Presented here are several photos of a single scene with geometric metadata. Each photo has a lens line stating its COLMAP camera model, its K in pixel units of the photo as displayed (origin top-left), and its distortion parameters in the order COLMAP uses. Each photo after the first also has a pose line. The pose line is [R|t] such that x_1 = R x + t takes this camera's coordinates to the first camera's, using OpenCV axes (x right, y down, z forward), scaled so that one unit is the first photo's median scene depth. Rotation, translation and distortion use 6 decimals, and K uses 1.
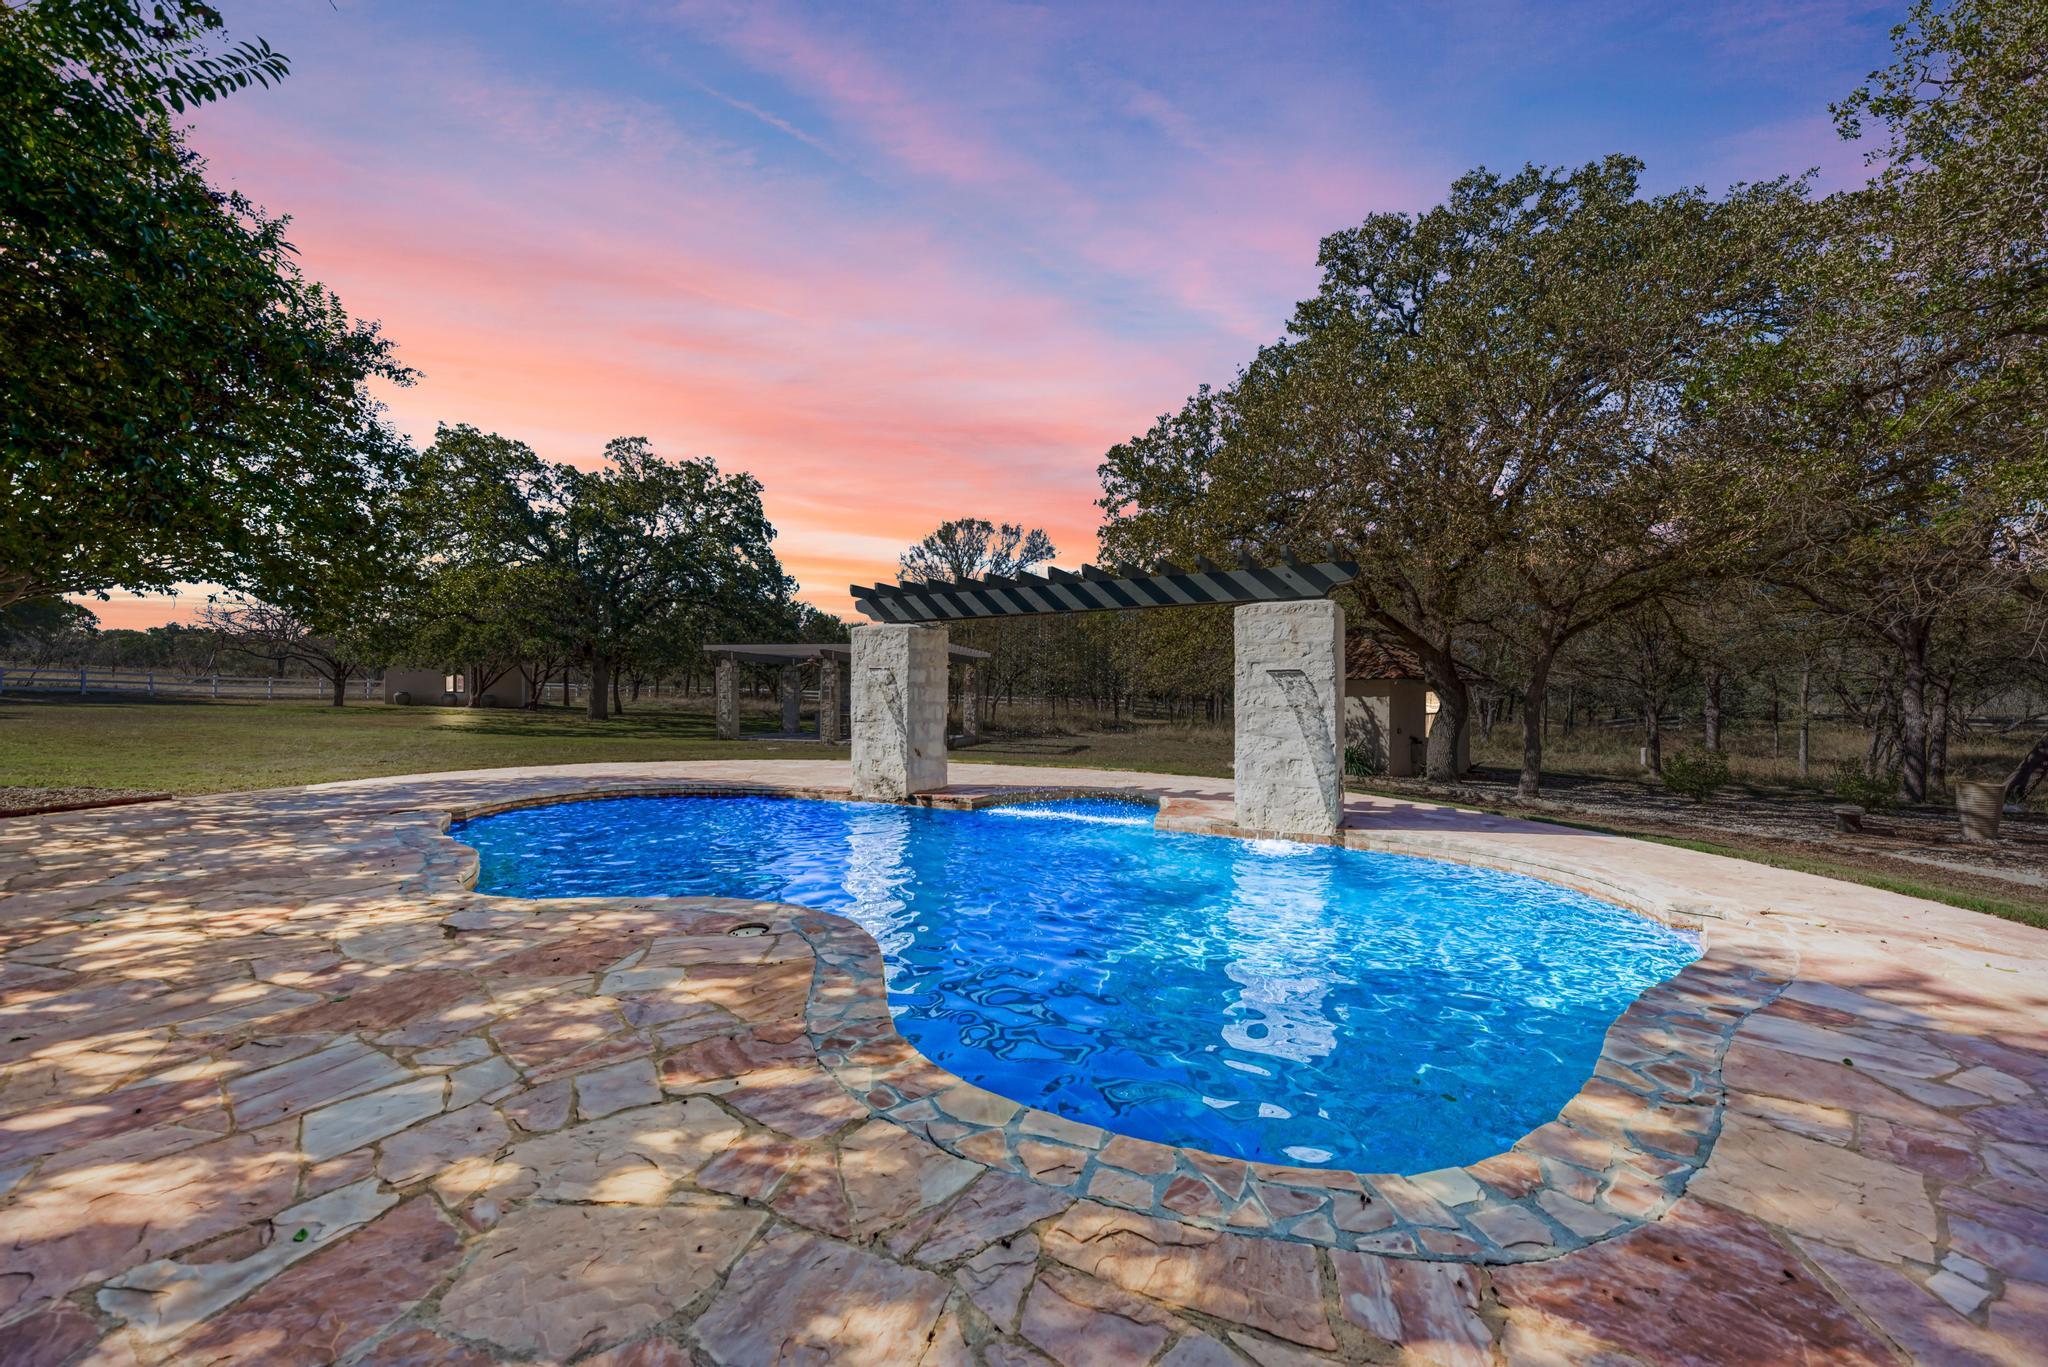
lens RADIAL K [[747.2, 0, 1024.3], [0, 747.2, 694.6], [0, 0, 1]] dist [0.013747, -0.005942]
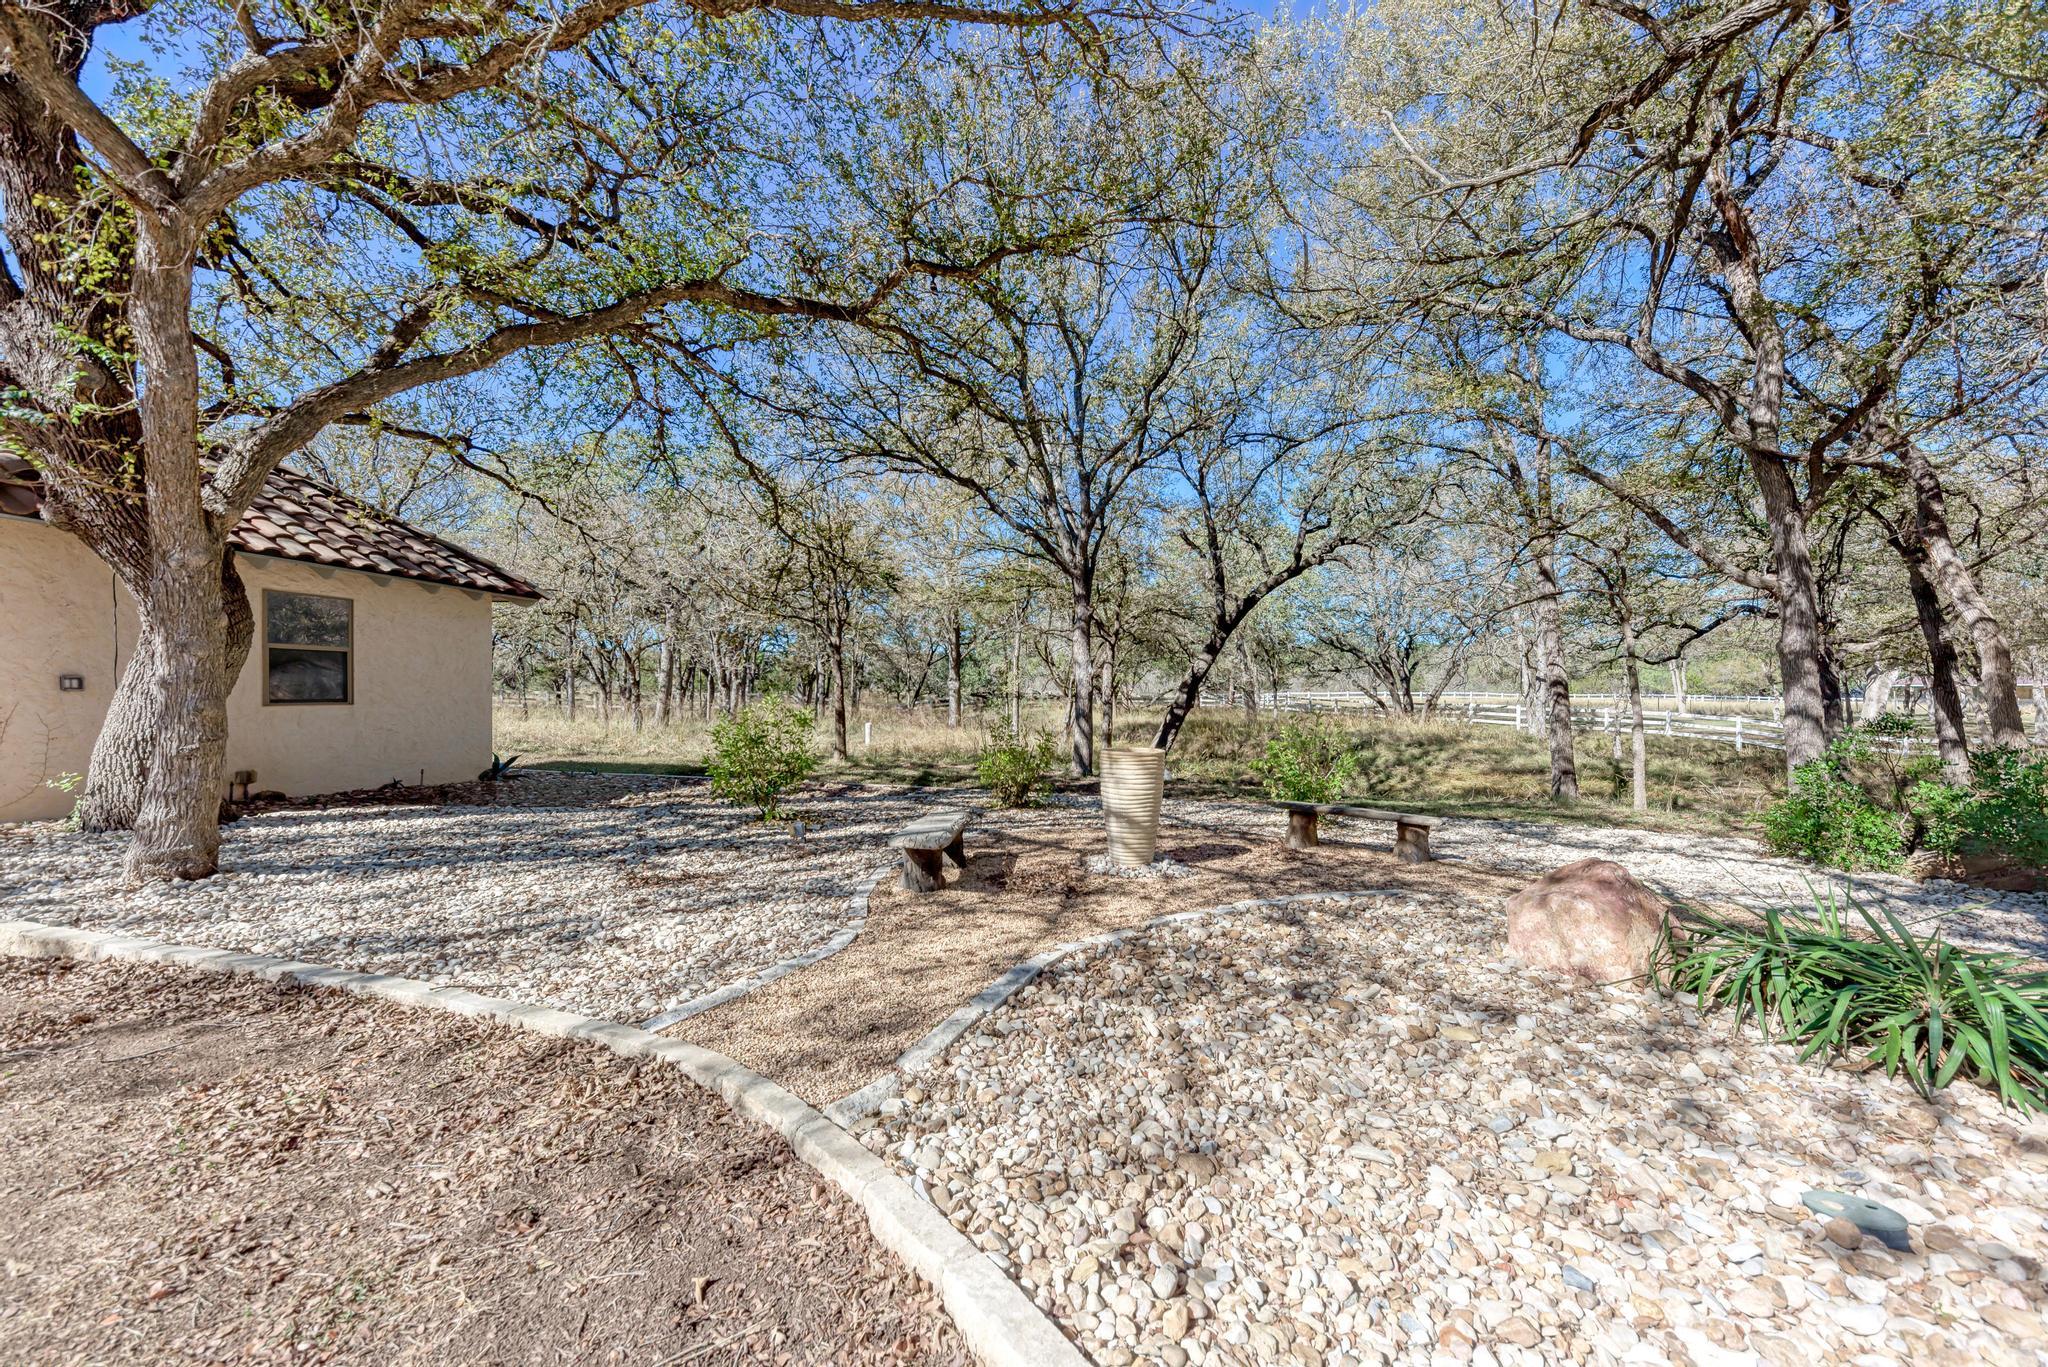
lens RADIAL K [[747.2, 0, 1024.3], [0, 747.2, 694.6], [0, 0, 1]] dist [0.013747, -0.005942]
pose [[0.728834, -0.004349, 0.684677, 0.529062], [-0.000216, 0.999978, 0.006582, 0.045860], [-0.684691, -0.004946, 0.728817, 0.415774]]
